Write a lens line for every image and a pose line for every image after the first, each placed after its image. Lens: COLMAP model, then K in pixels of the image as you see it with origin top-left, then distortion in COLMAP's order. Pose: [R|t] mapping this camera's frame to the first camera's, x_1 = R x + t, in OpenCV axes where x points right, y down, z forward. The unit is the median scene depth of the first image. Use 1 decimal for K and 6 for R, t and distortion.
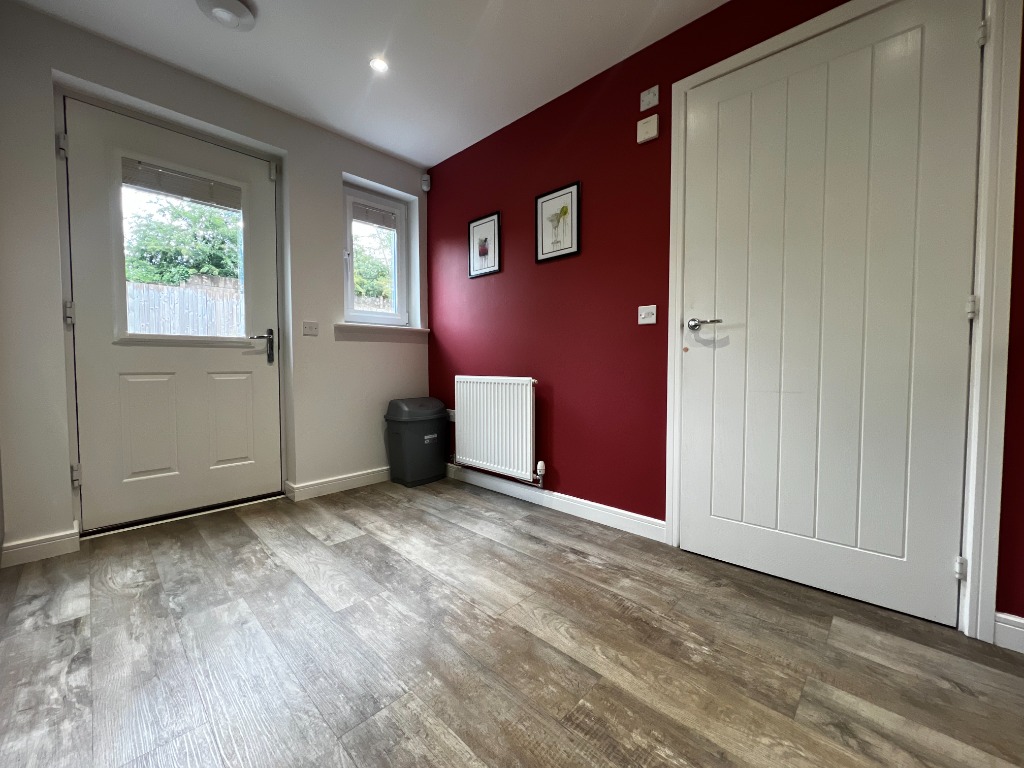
lens RADIAL K [[408.1, 0, 511.8], [0, 408.1, 382.4], [0, 0, 1]] dist [-0.002747, 0.000059]
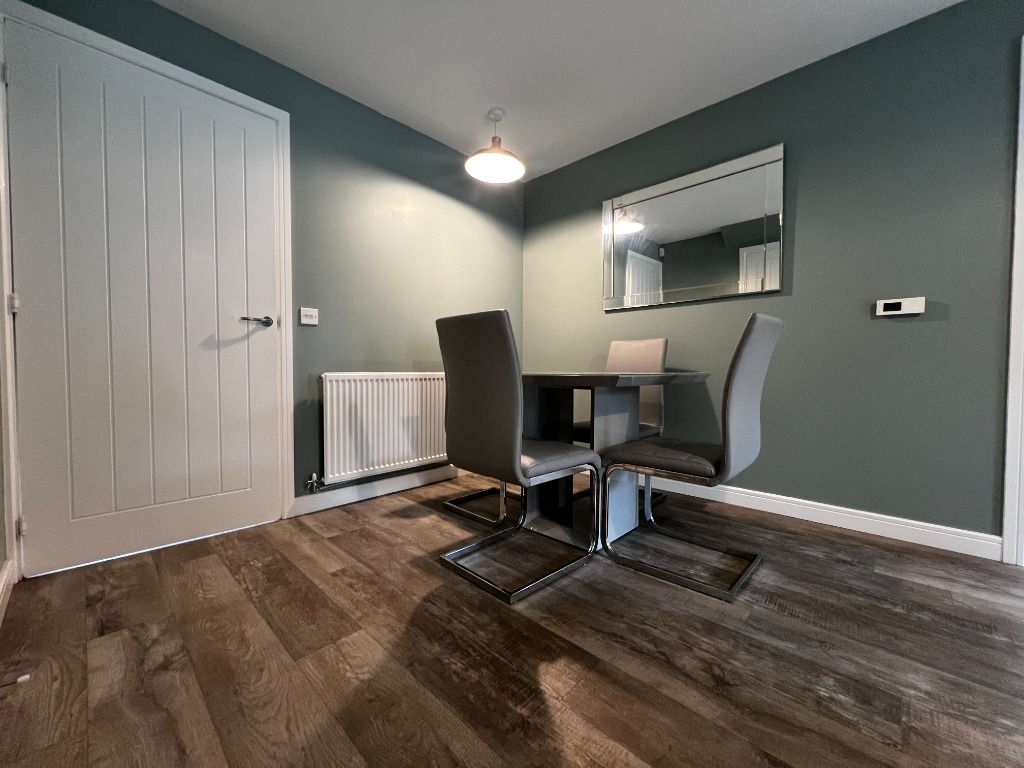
lens RADIAL K [[408.1, 0, 513.1], [0, 408.1, 383.7], [0, 0, 1]] dist [-0.002747, 0.000059]
pose [[-0.999963, -0.004423, -0.007401, -1.991970], [-0.004960, 0.997227, 0.074255, -0.038588], [0.007052, 0.074289, -0.997212, 1.882464]]
